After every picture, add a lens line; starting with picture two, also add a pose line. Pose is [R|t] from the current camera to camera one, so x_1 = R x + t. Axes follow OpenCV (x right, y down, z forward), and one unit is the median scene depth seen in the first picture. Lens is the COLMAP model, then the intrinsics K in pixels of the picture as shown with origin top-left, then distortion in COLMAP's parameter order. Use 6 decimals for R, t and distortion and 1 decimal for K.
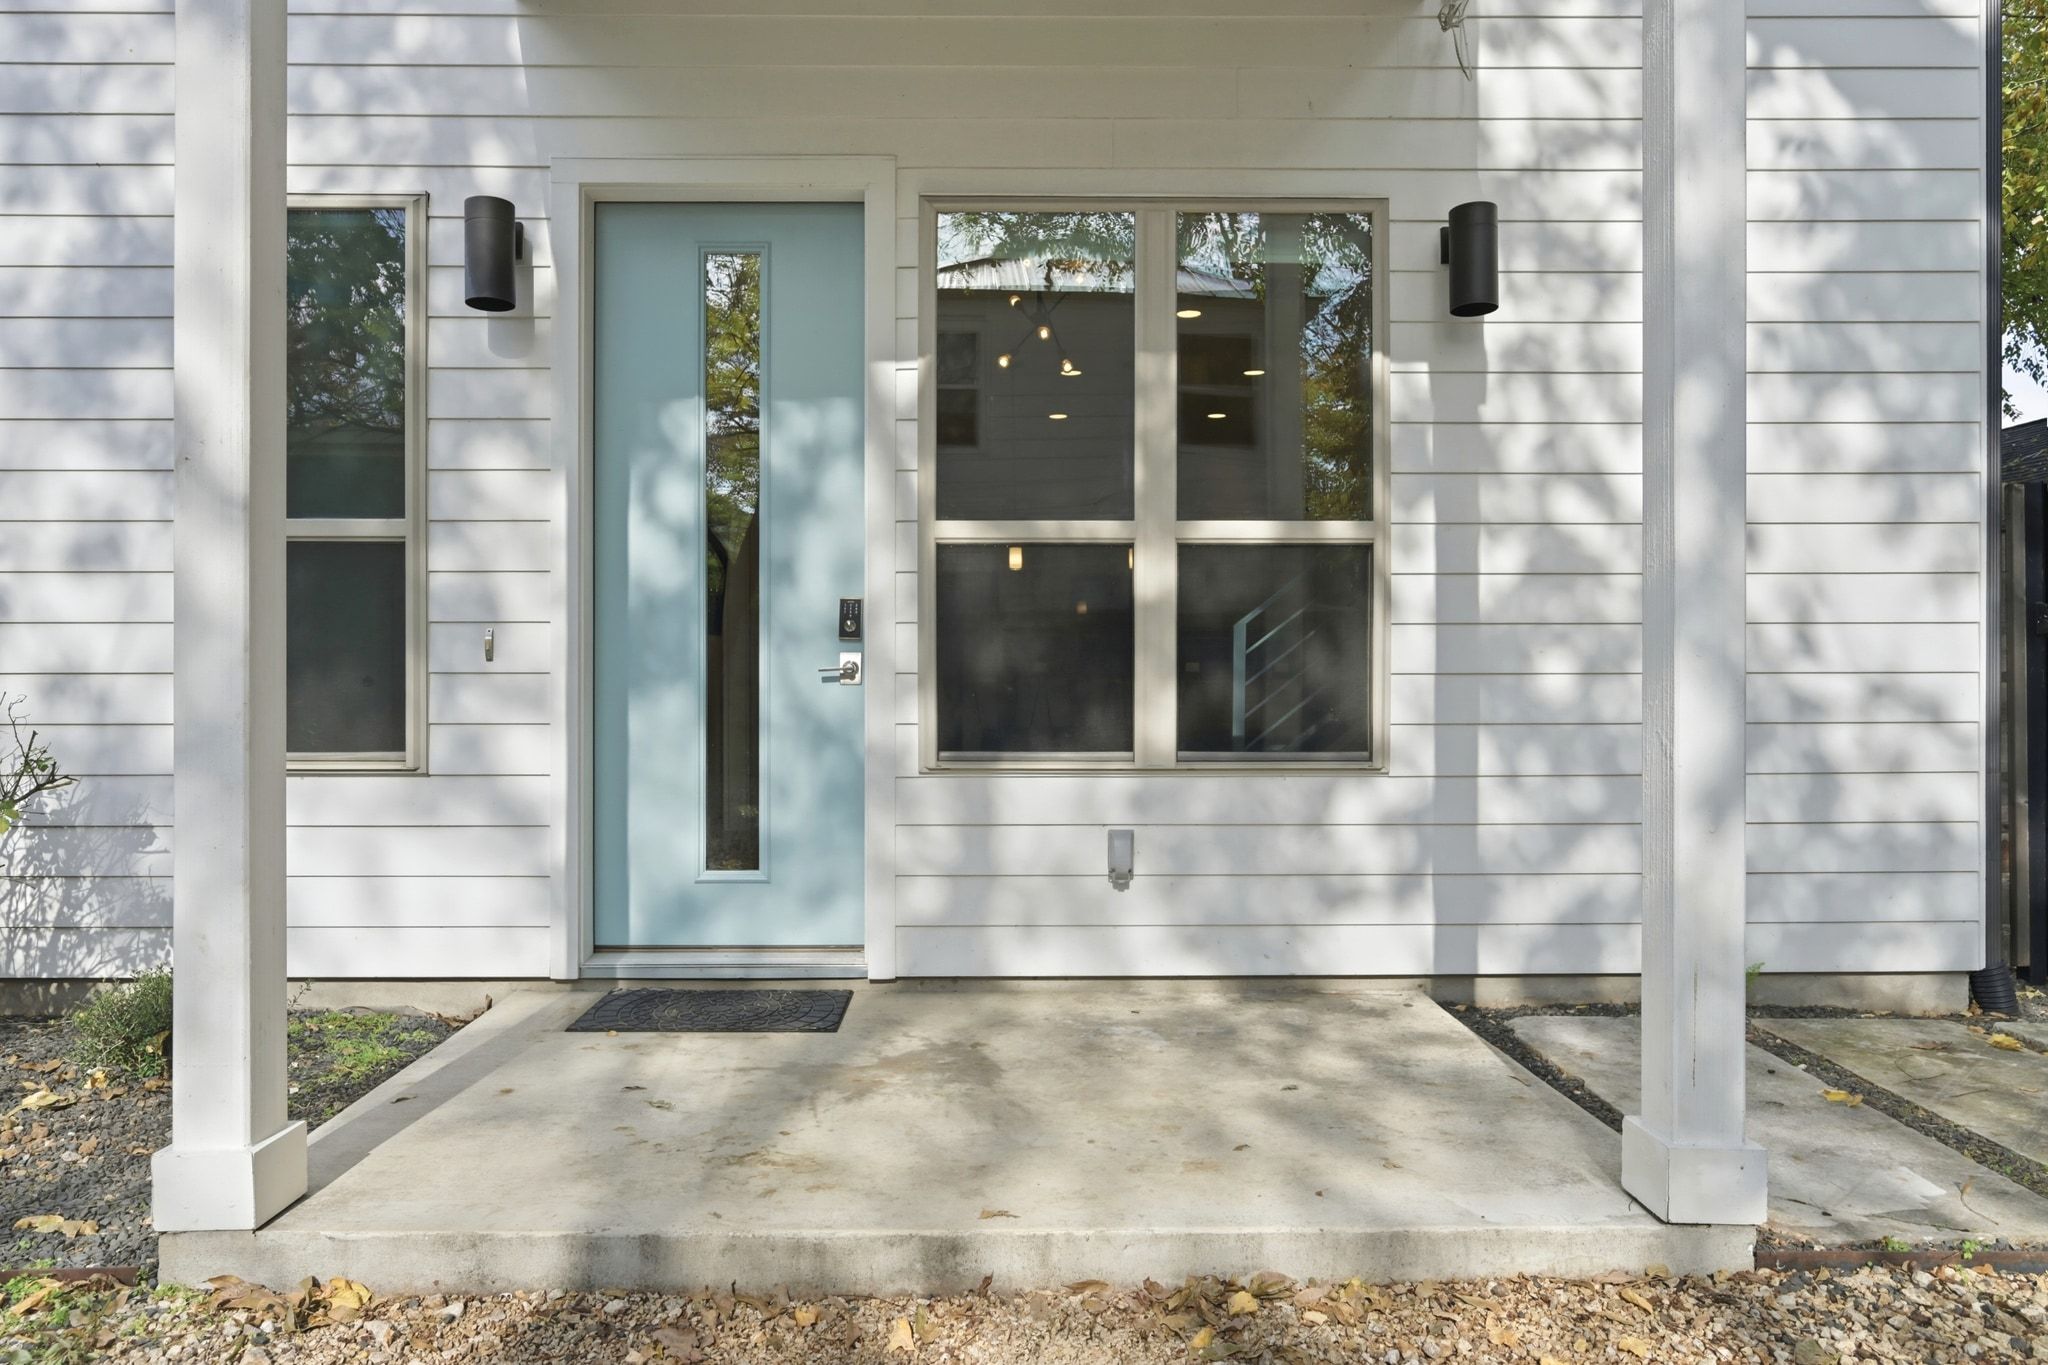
lens RADIAL K [[1066.7, 0, 1017.4], [0, 1066.7, 683.5], [0, 0, 1]] dist [-0.000728, 0.000224]
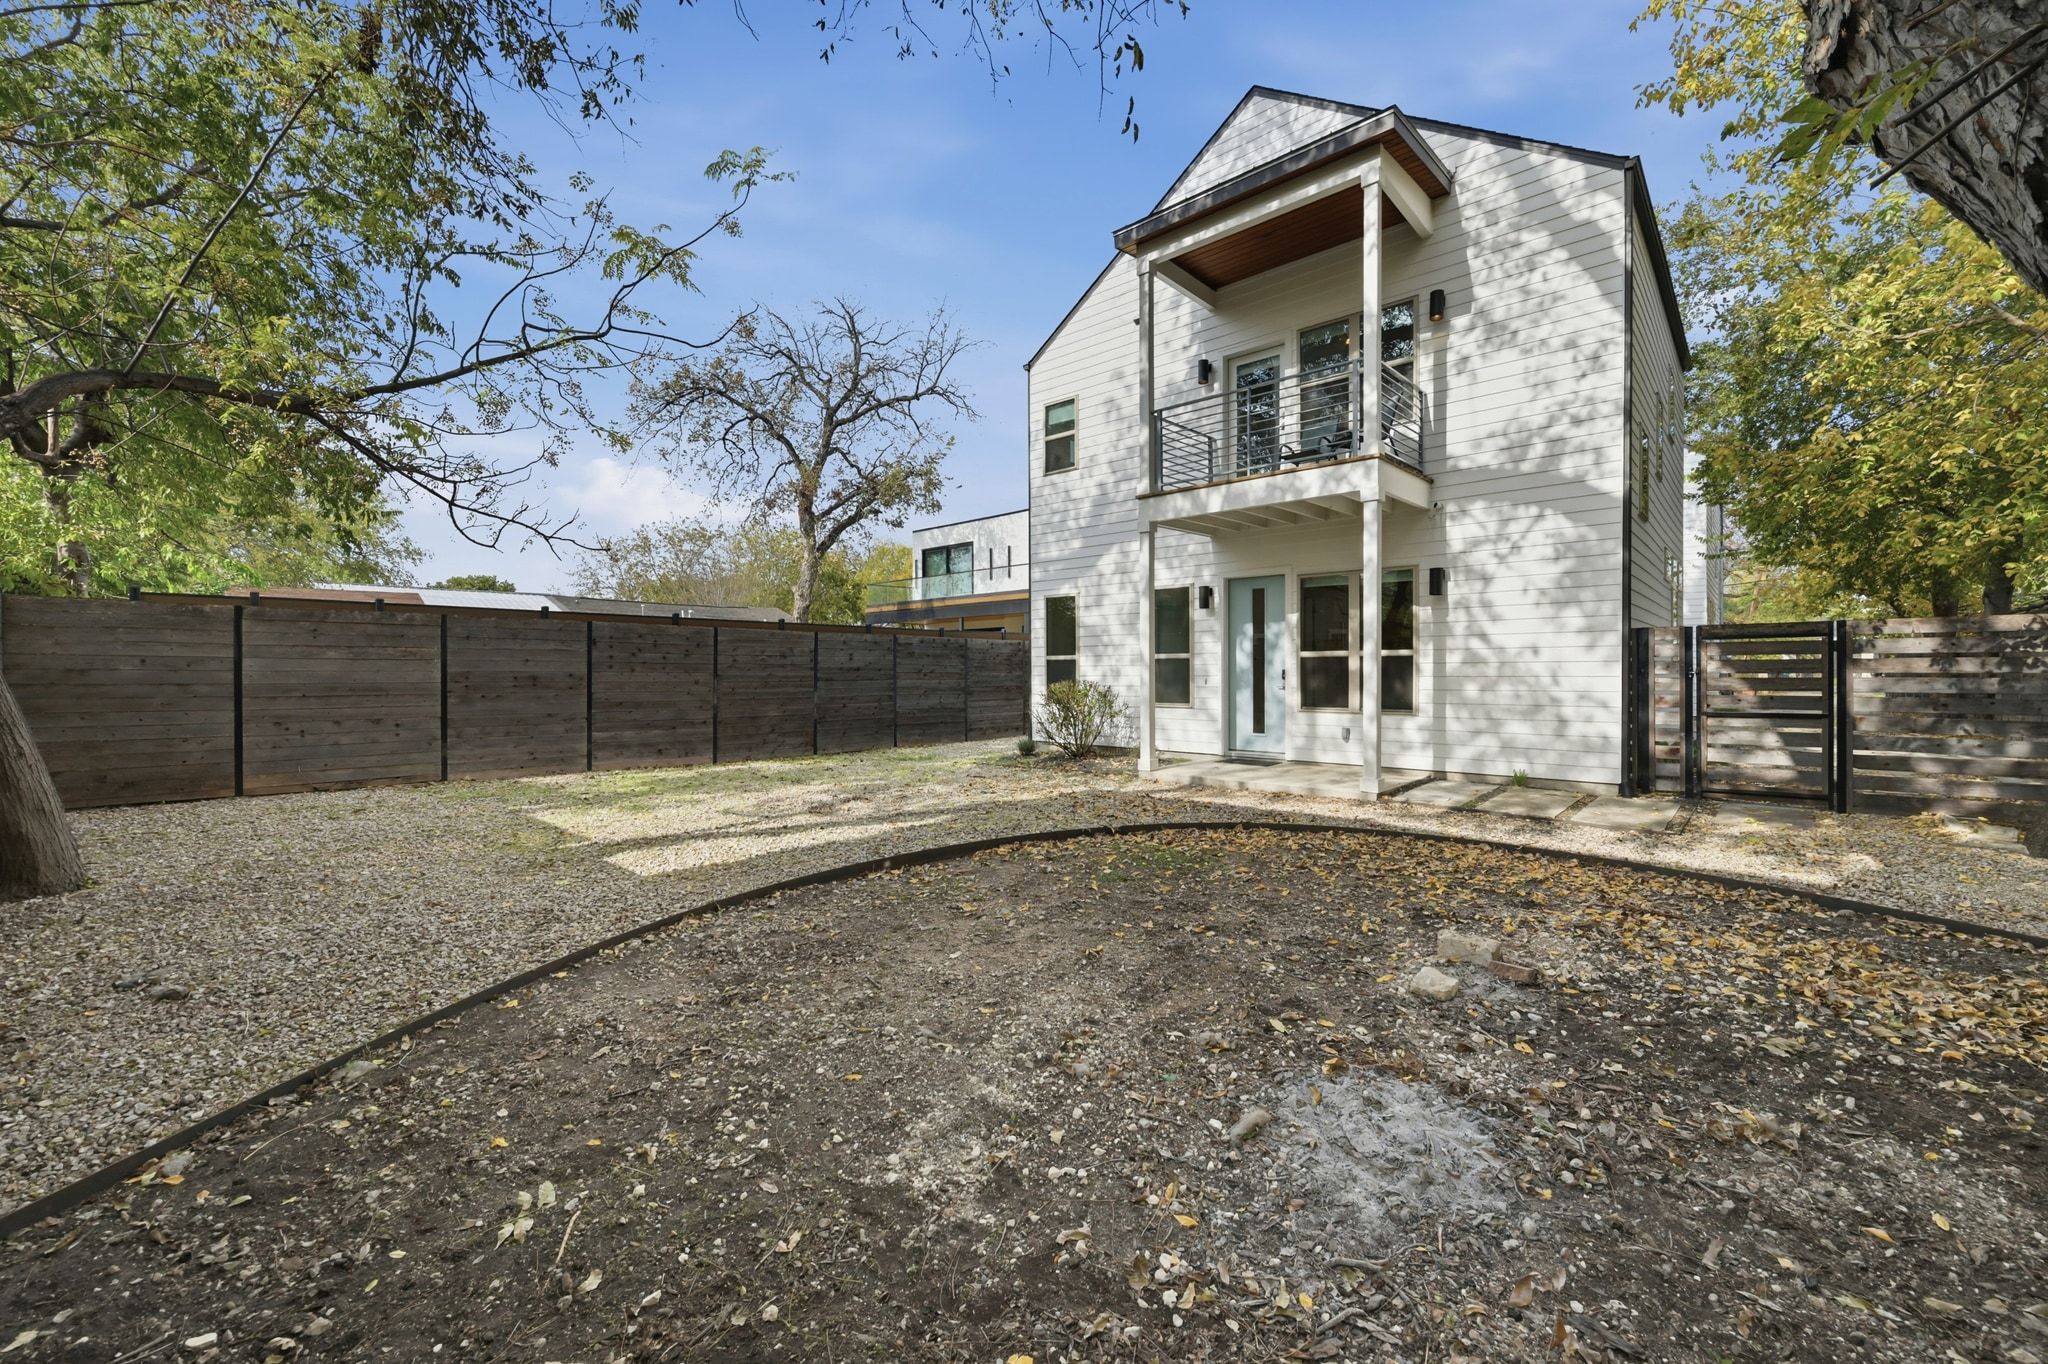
lens RADIAL K [[808.8, 0, 1007.4], [0, 808.8, 676.5], [0, 0, 1]] dist [0.002999, 0.000249]
pose [[0.734863, 0.004520, -0.678200, 1.220224], [0.004298, 0.999927, 0.011321, -0.094522], [0.678202, -0.011234, 0.734790, -2.104956]]
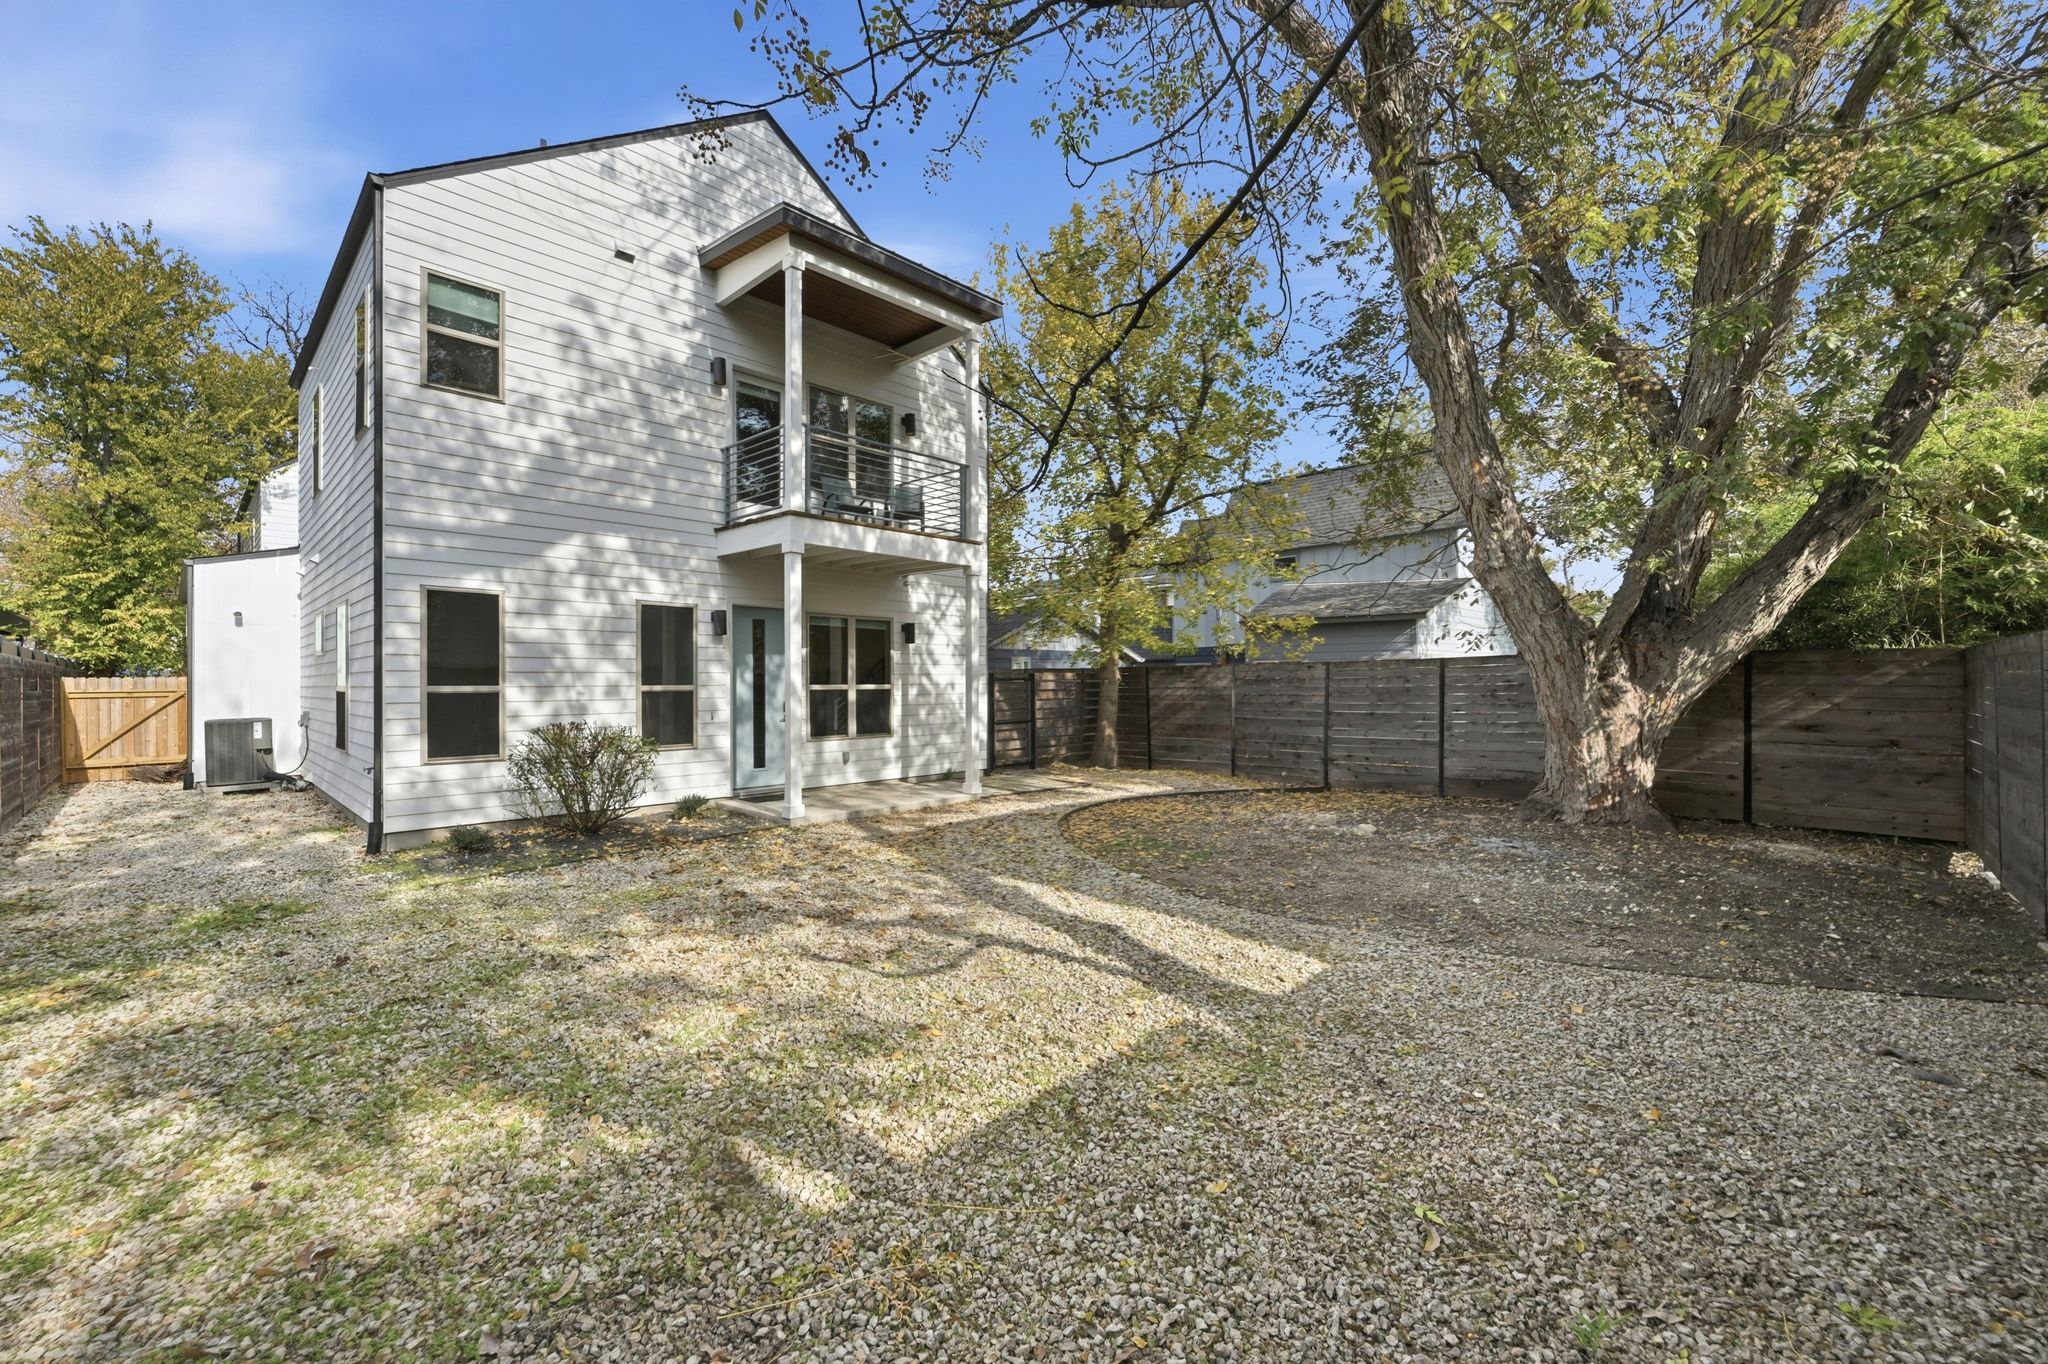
lens RADIAL K [[808.8, 0, 1036.2], [0, 808.8, 676.5], [0, 0, 1]] dist [0.002999, 0.000249]
pose [[0.694829, 0.004999, 0.719158, -1.834011], [0.000472, 0.999972, -0.007407, -0.159104], [-0.719175, 0.005486, 0.694808, -2.000642]]
